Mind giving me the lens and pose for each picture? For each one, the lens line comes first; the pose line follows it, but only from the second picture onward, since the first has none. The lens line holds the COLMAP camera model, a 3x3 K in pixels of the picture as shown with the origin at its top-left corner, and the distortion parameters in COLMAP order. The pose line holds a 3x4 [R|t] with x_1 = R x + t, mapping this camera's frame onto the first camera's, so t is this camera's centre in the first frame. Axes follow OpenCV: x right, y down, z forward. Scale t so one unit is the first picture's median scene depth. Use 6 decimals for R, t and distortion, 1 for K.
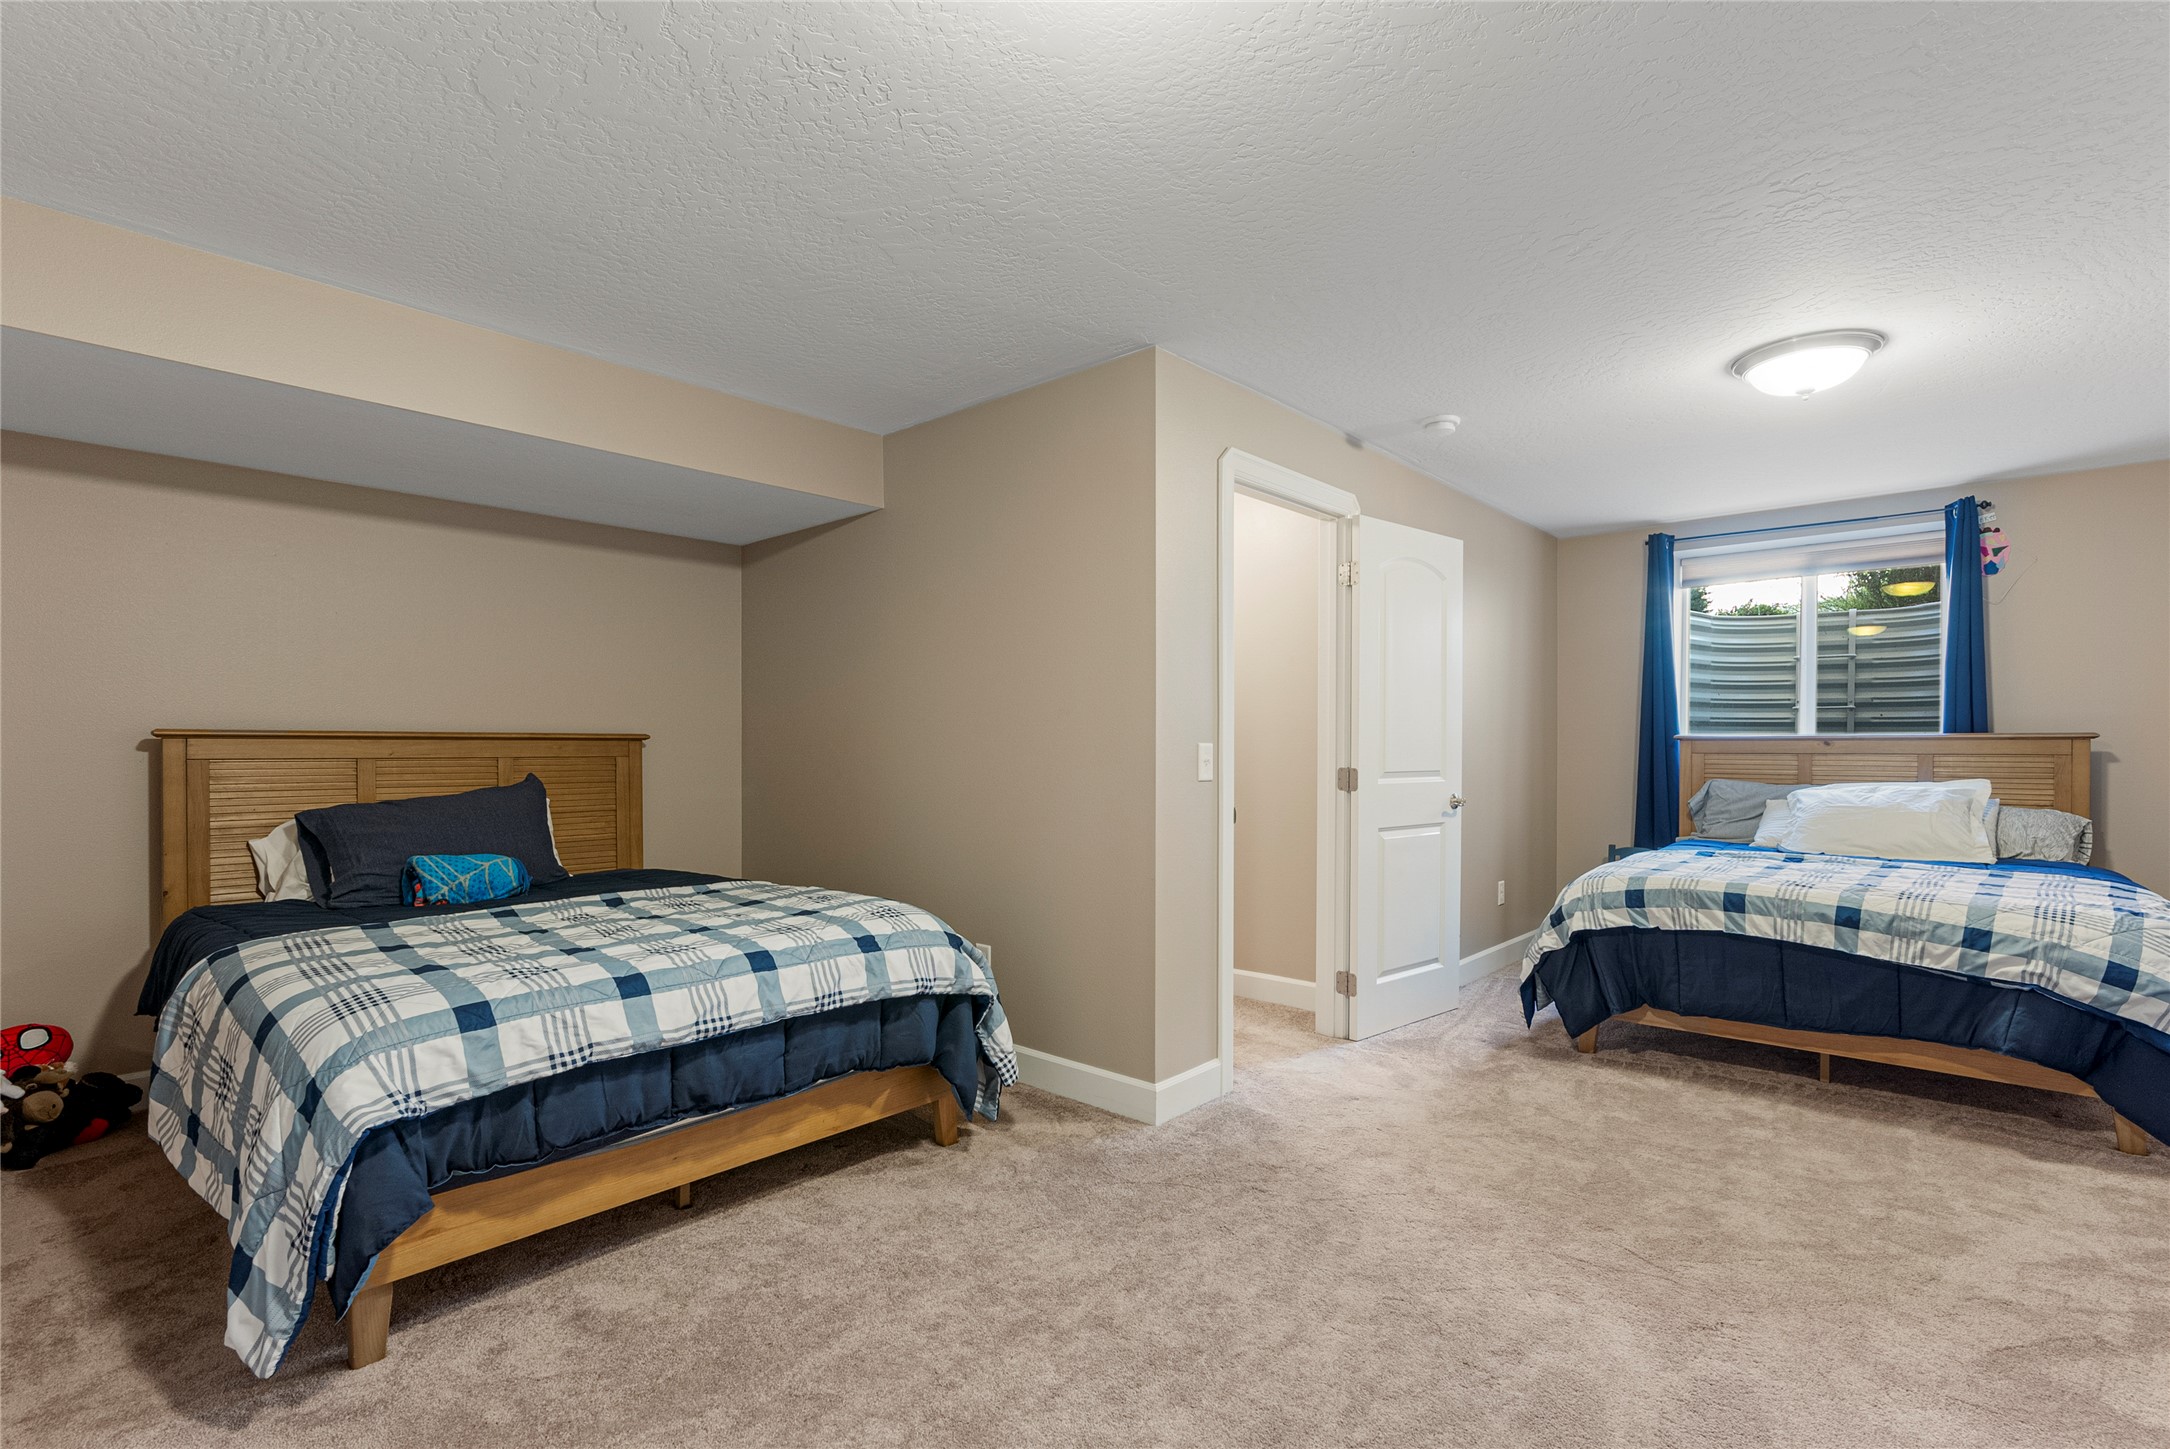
lens RADIAL K [[988.7, 0, 1075.5], [0, 988.7, 727.6], [0, 0, 1]] dist [-0.001171, 0.000307]
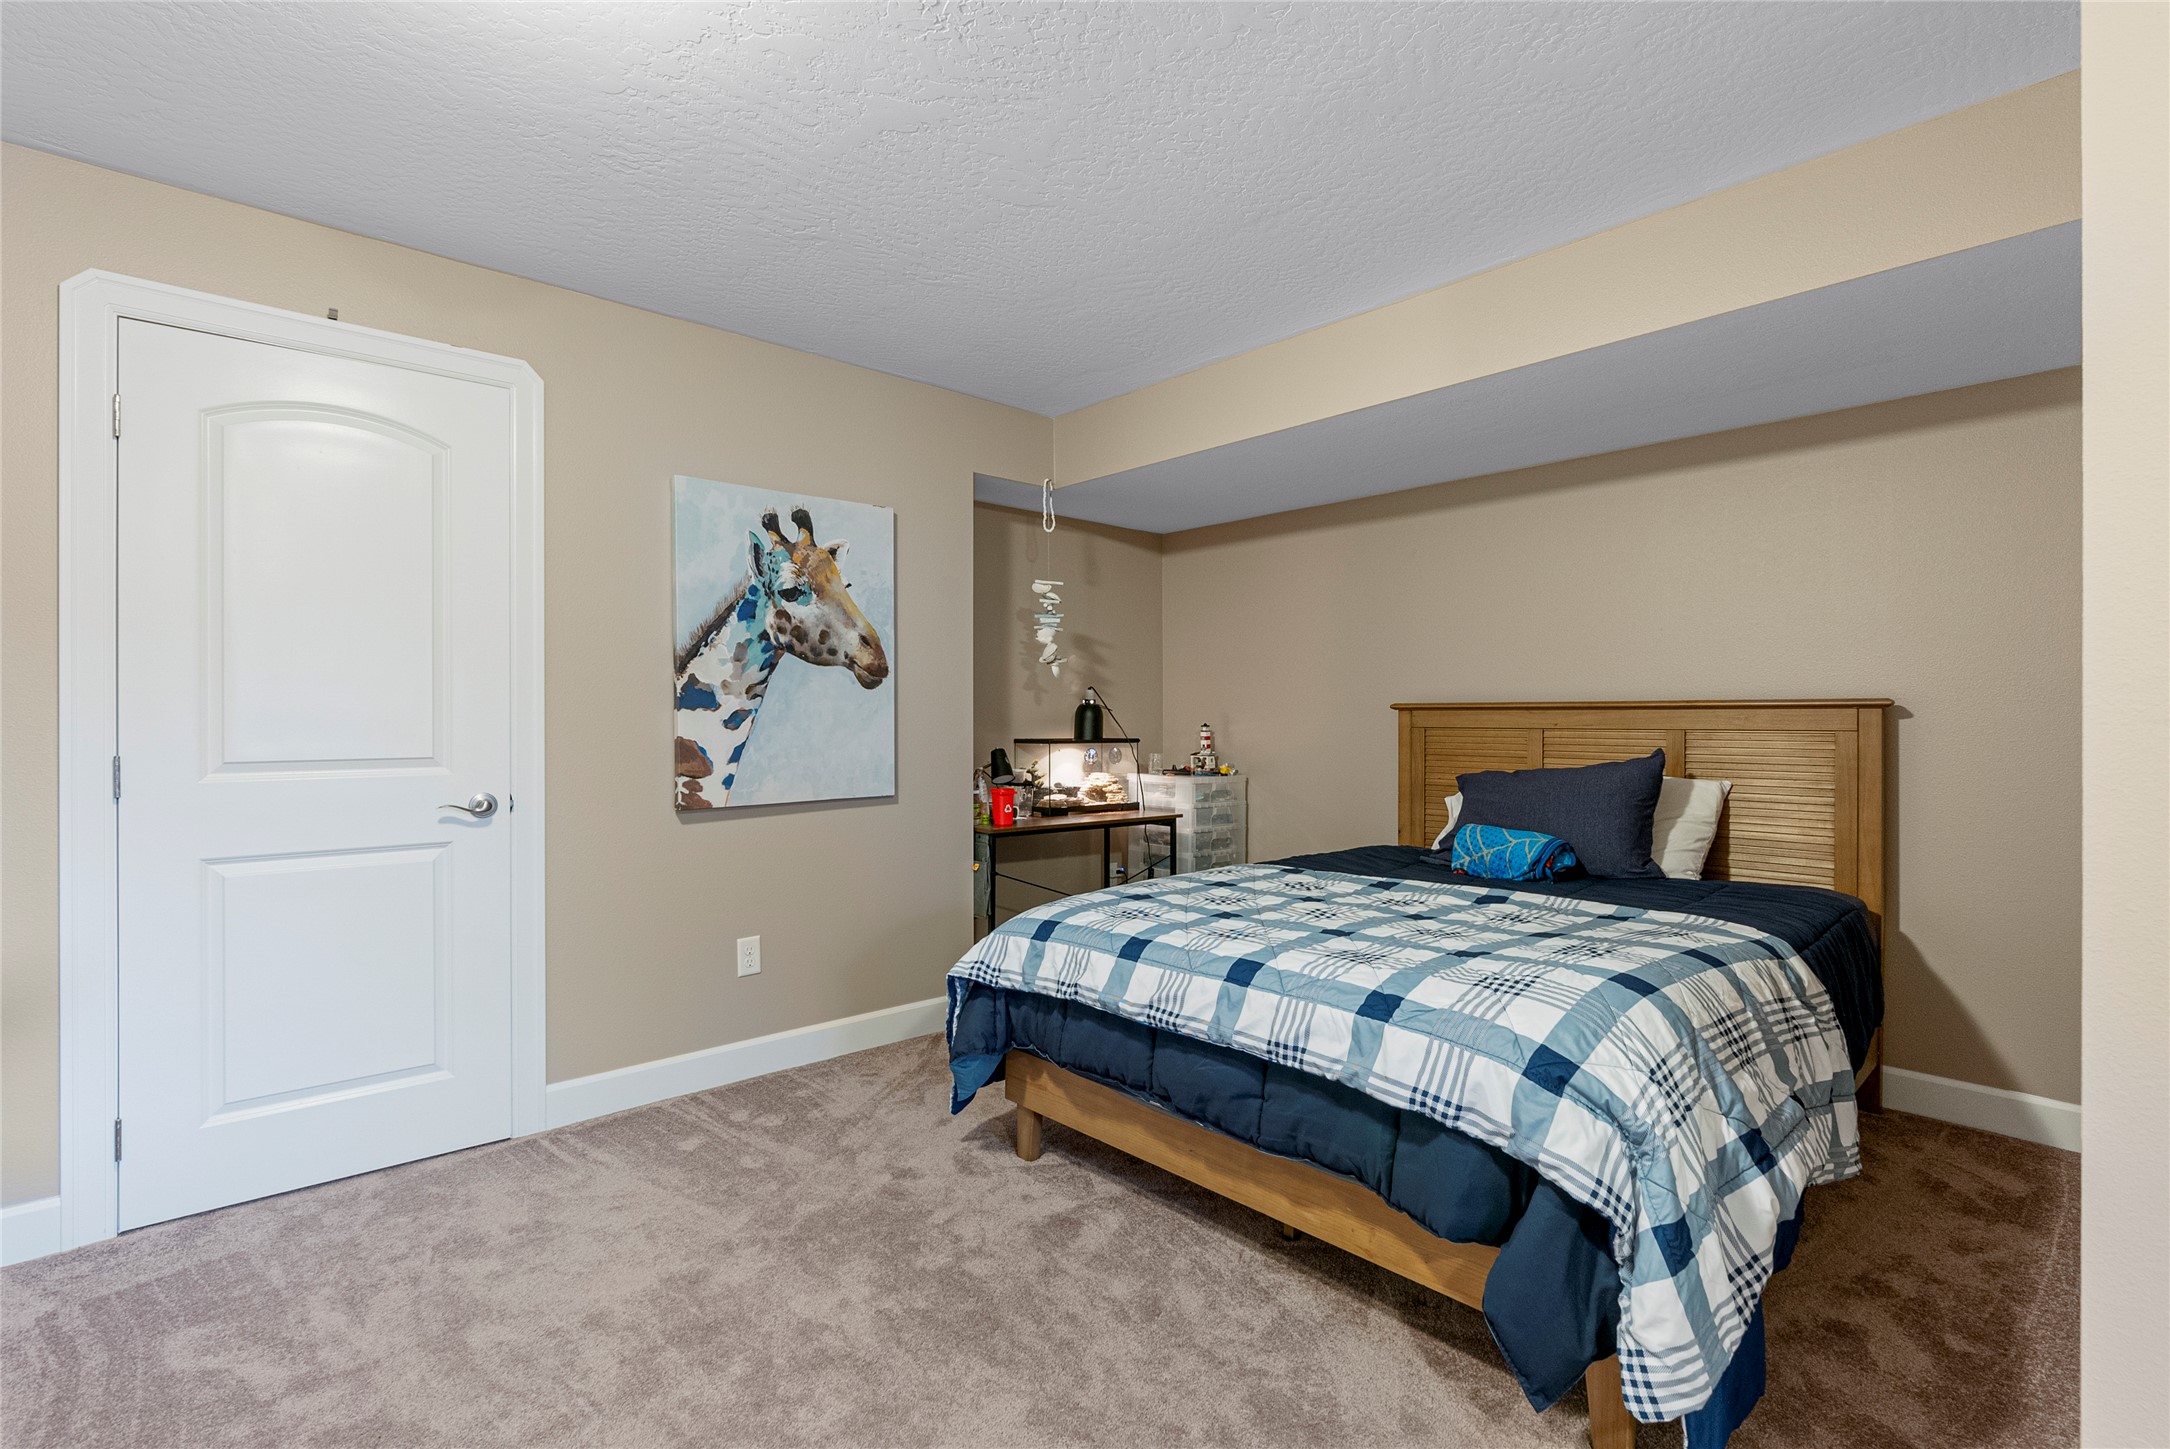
lens RADIAL K [[988.7, 0, 1075.5], [0, 988.7, 727.6], [0, 0, 1]] dist [-0.001171, 0.000307]
pose [[-0.082068, 0.005503, -0.996612, 0.468406], [0.021028, 0.999772, 0.003789, 0.023129], [0.996405, -0.020646, -0.082165, 0.844059]]
